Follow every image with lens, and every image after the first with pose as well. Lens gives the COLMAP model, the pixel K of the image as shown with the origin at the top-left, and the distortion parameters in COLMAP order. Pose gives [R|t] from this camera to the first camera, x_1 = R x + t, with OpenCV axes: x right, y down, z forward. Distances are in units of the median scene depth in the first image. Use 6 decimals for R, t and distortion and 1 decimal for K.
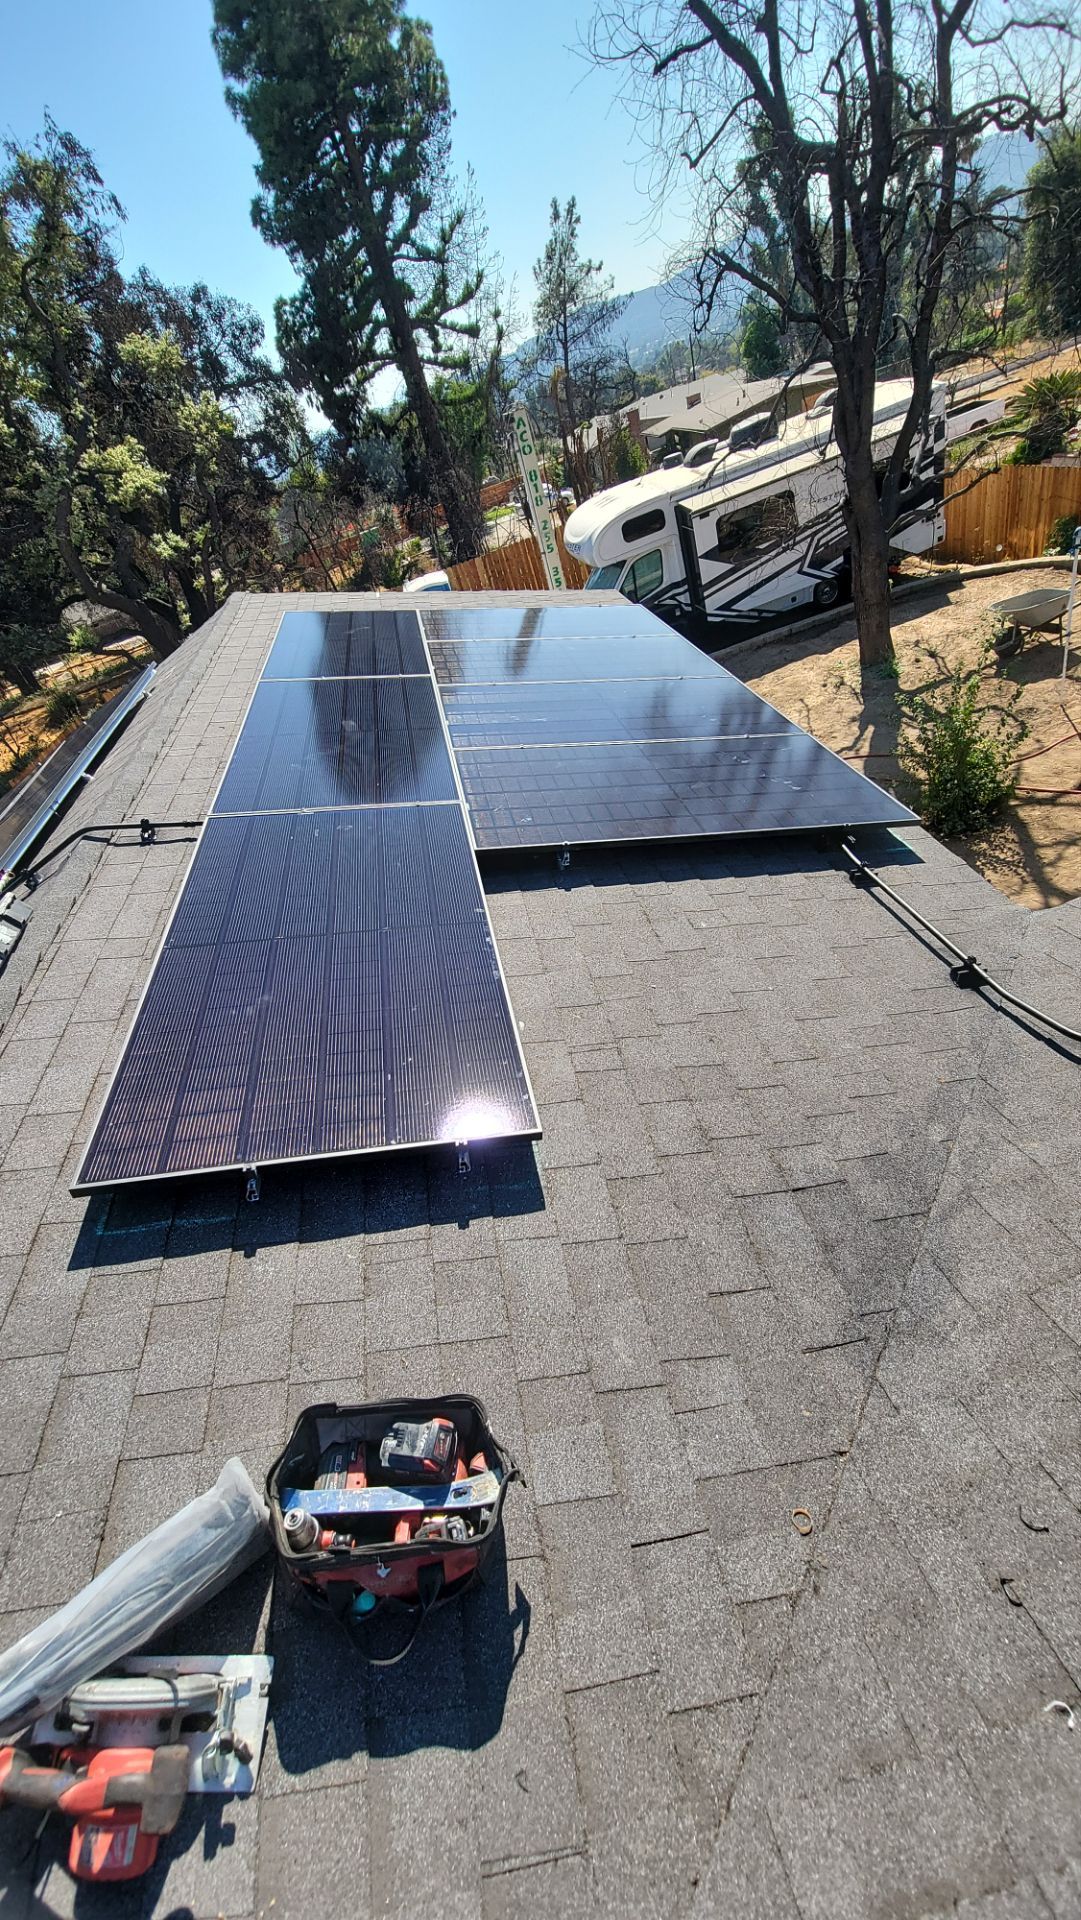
lens RADIAL K [[790.7, 0, 522.2], [0, 790.7, 960.2], [0, 0, 1]] dist [0.002160, -0.000686]
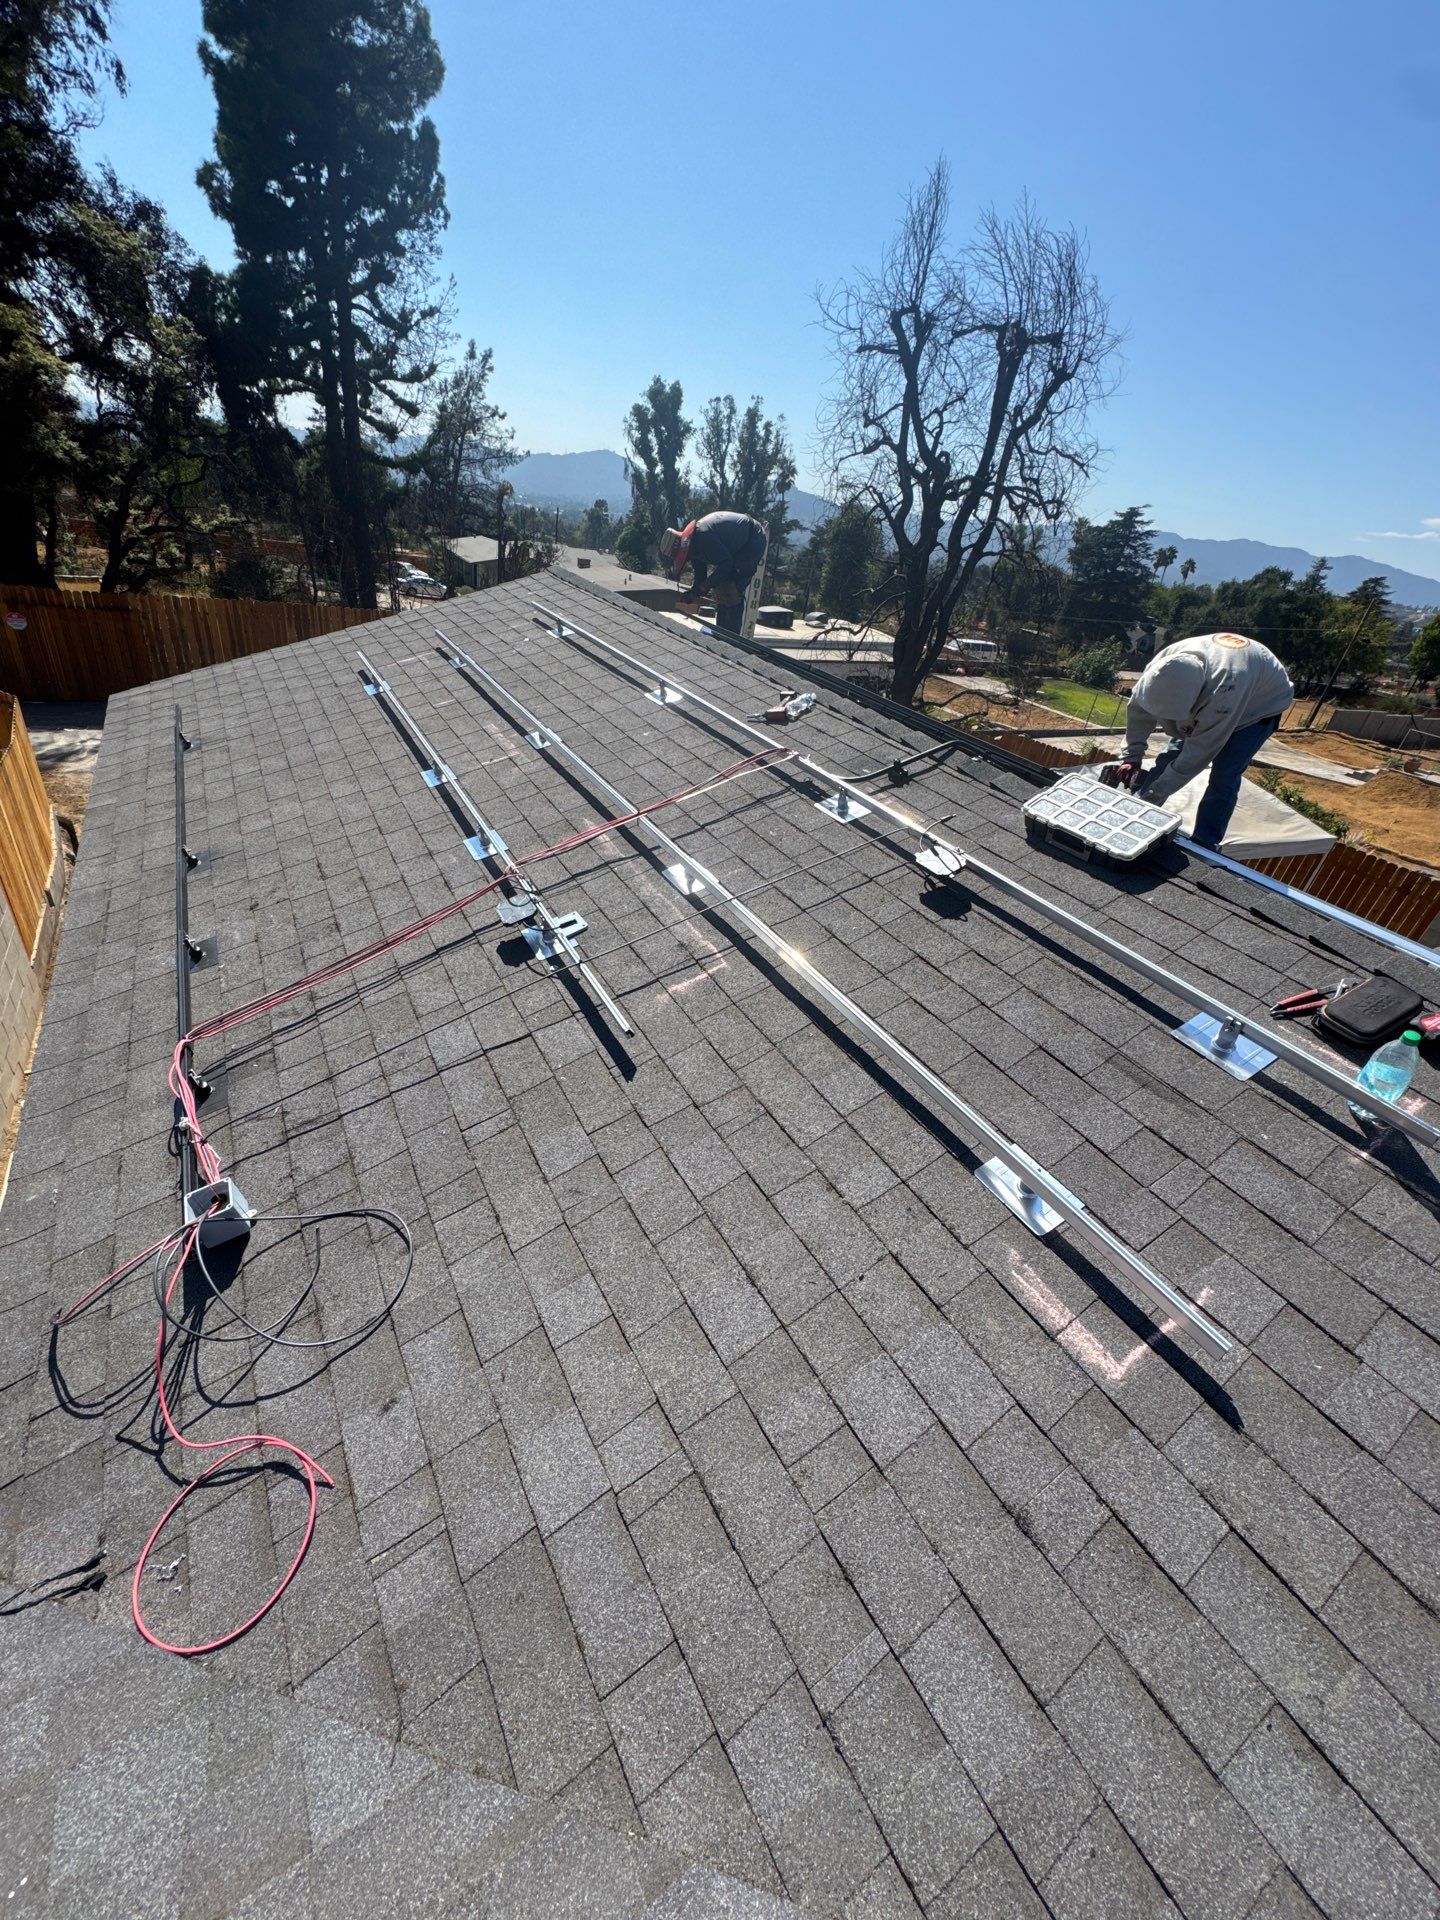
lens RADIAL K [[766.7, 0, 720.0], [0, 766.7, 960.0], [0, 0, 1]] dist [-0.006964, 0.002182]
pose [[0.849216, 0.183959, 0.494965, -0.193632], [-0.113029, 0.978955, -0.169914, 0.050641], [-0.515806, 0.088348, 0.852138, 0.048006]]
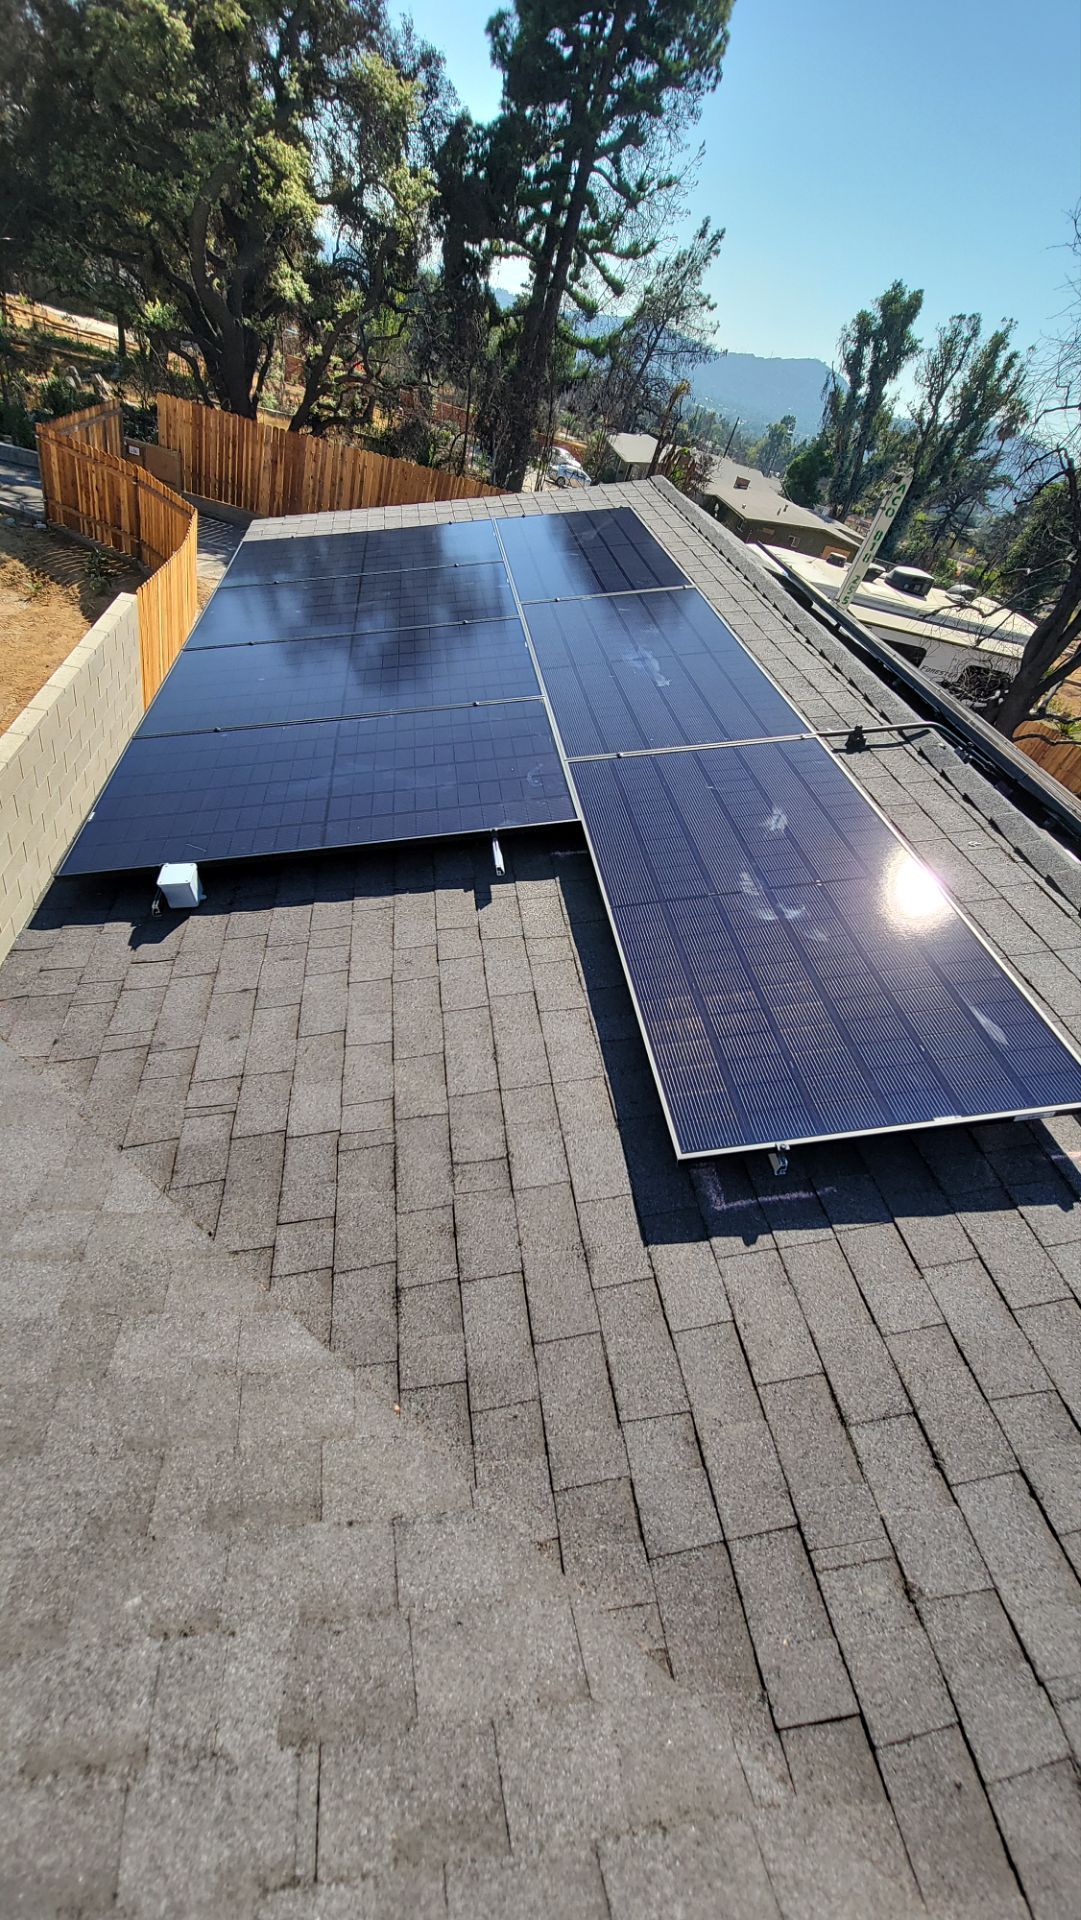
lens RADIAL K [[790.7, 0, 522.2], [0, 790.7, 960.2], [0, 0, 1]] dist [0.002160, -0.000686]
pose [[0.851260, 0.440819, 0.284665, -0.178225], [-0.452500, 0.891351, -0.027152, 0.059133], [-0.265706, -0.105697, 0.958242, 0.016375]]
